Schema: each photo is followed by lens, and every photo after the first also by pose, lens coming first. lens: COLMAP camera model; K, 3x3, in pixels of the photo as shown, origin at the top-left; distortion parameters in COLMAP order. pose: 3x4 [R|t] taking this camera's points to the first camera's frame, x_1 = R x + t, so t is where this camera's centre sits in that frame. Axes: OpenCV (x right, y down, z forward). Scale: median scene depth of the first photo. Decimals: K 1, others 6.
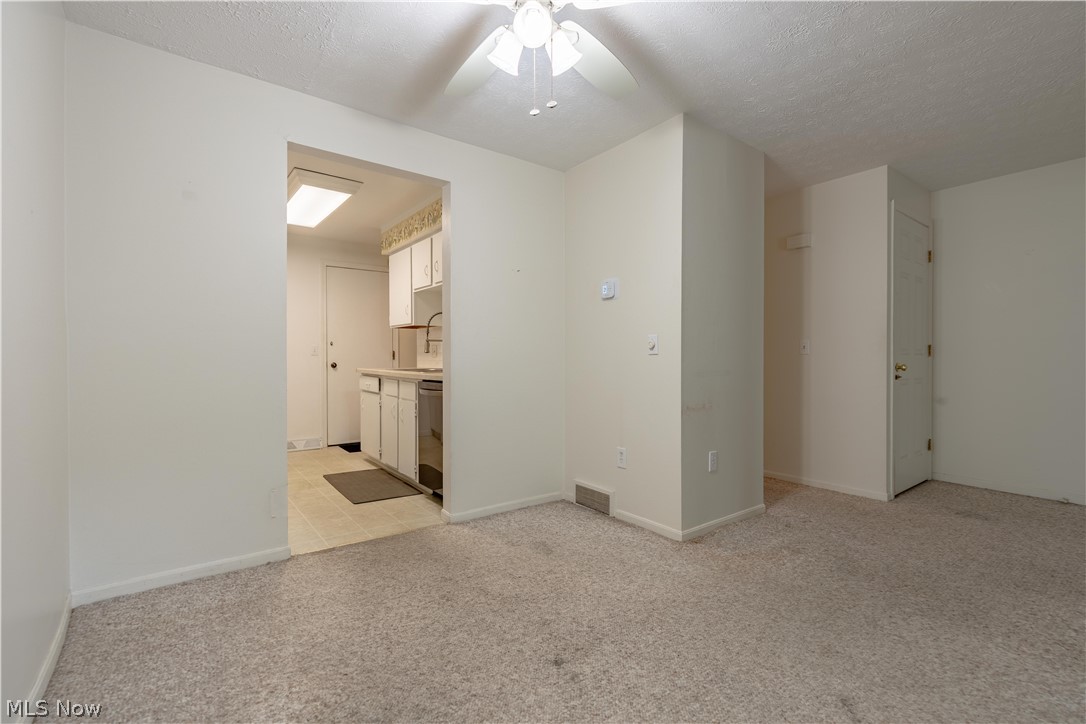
lens RADIAL K [[481.4, 0, 542.3], [0, 481.4, 361.8], [0, 0, 1]] dist [-0.004605, 0.002142]
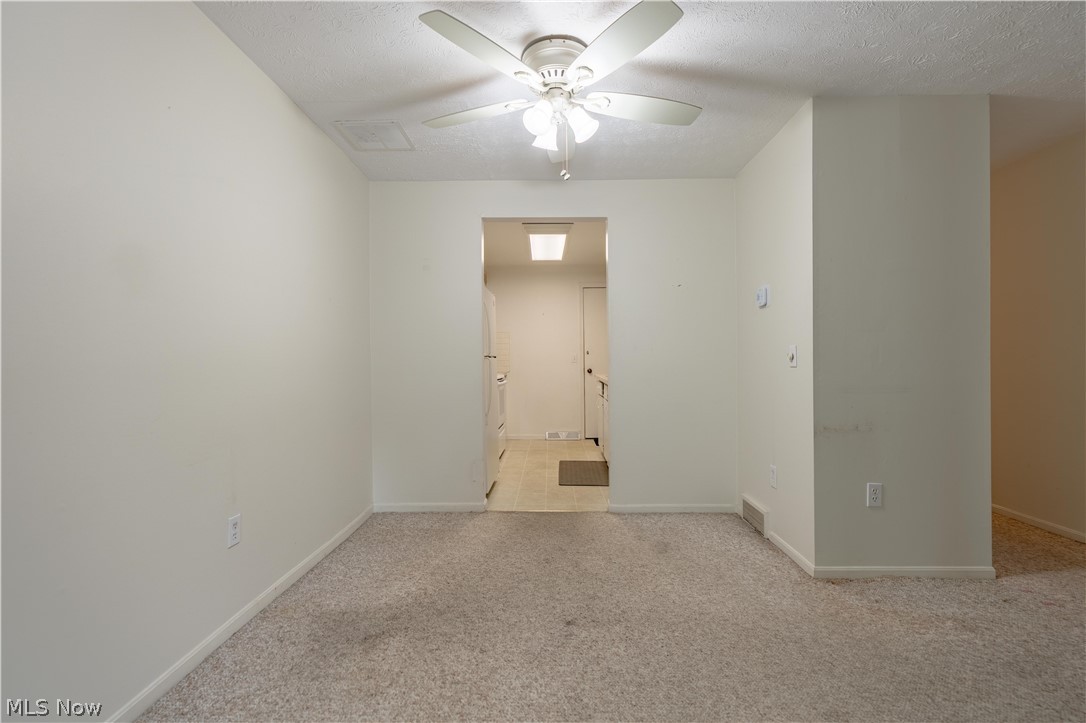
lens RADIAL K [[481.4, 0, 547.6], [0, 481.4, 362.6], [0, 0, 1]] dist [-0.004605, 0.002142]
pose [[0.791571, -0.003332, -0.611068, 0.393721], [0.003069, 0.999994, -0.001478, -0.021854], [0.611070, -0.000705, 0.791577, -0.005815]]
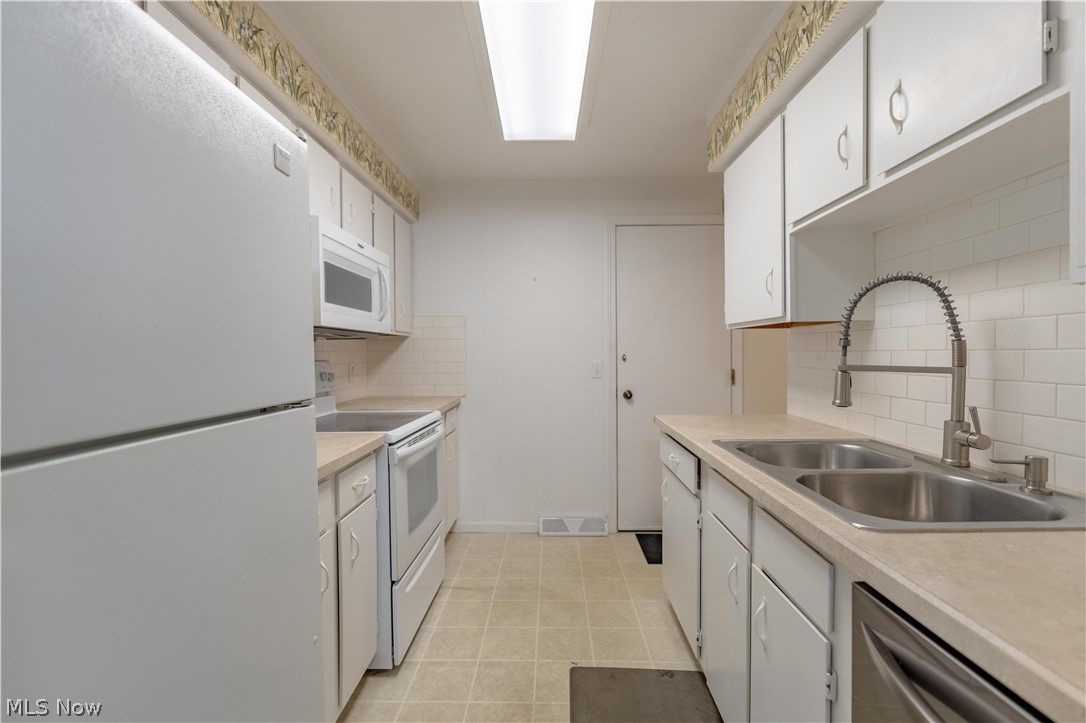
lens RADIAL K [[481.4, 0, 547.0], [0, 481.4, 361.5], [0, 0, 1]] dist [-0.004605, 0.002142]
pose [[0.789173, 0.006413, -0.614138, -0.284213], [0.001050, 0.999930, 0.011790, -0.075640], [0.614170, -0.009949, 0.789111, 0.895866]]
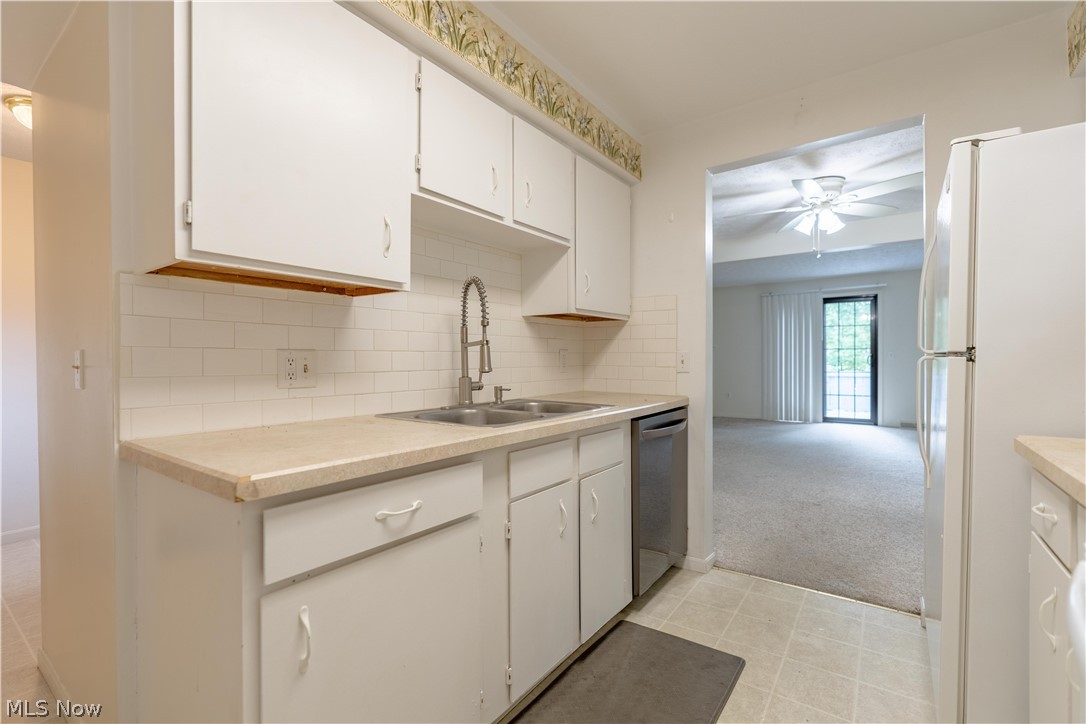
lens RADIAL K [[481.4, 0, 541.2], [0, 481.4, 364.0], [0, 0, 1]] dist [-0.004605, 0.002142]
pose [[-0.288694, -0.007955, 0.957388, -0.931627], [0.012441, 0.999850, 0.012059, -0.043285], [-0.957340, 0.015392, -0.288552, 1.534798]]
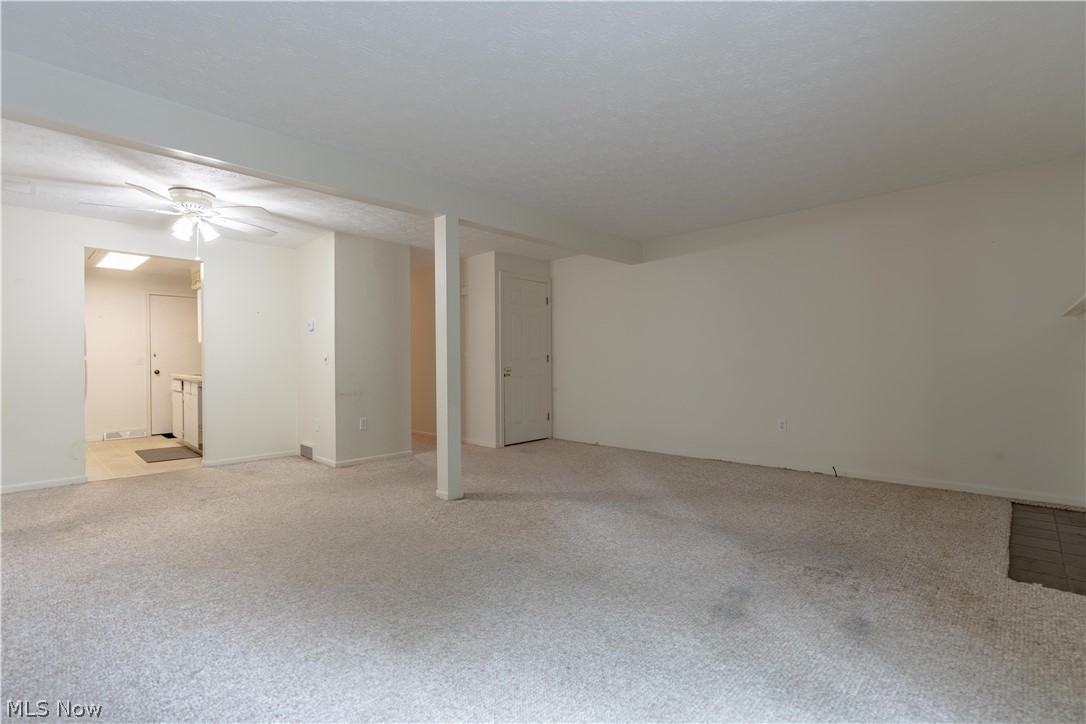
lens RADIAL K [[481.4, 0, 528.3], [0, 481.4, 362.9], [0, 0, 1]] dist [-0.004605, 0.002142]
pose [[0.986591, -0.008764, 0.162975, 0.632508], [0.009586, 0.999945, -0.004257, -0.004302], [-0.162929, 0.005762, 0.986621, -0.804132]]
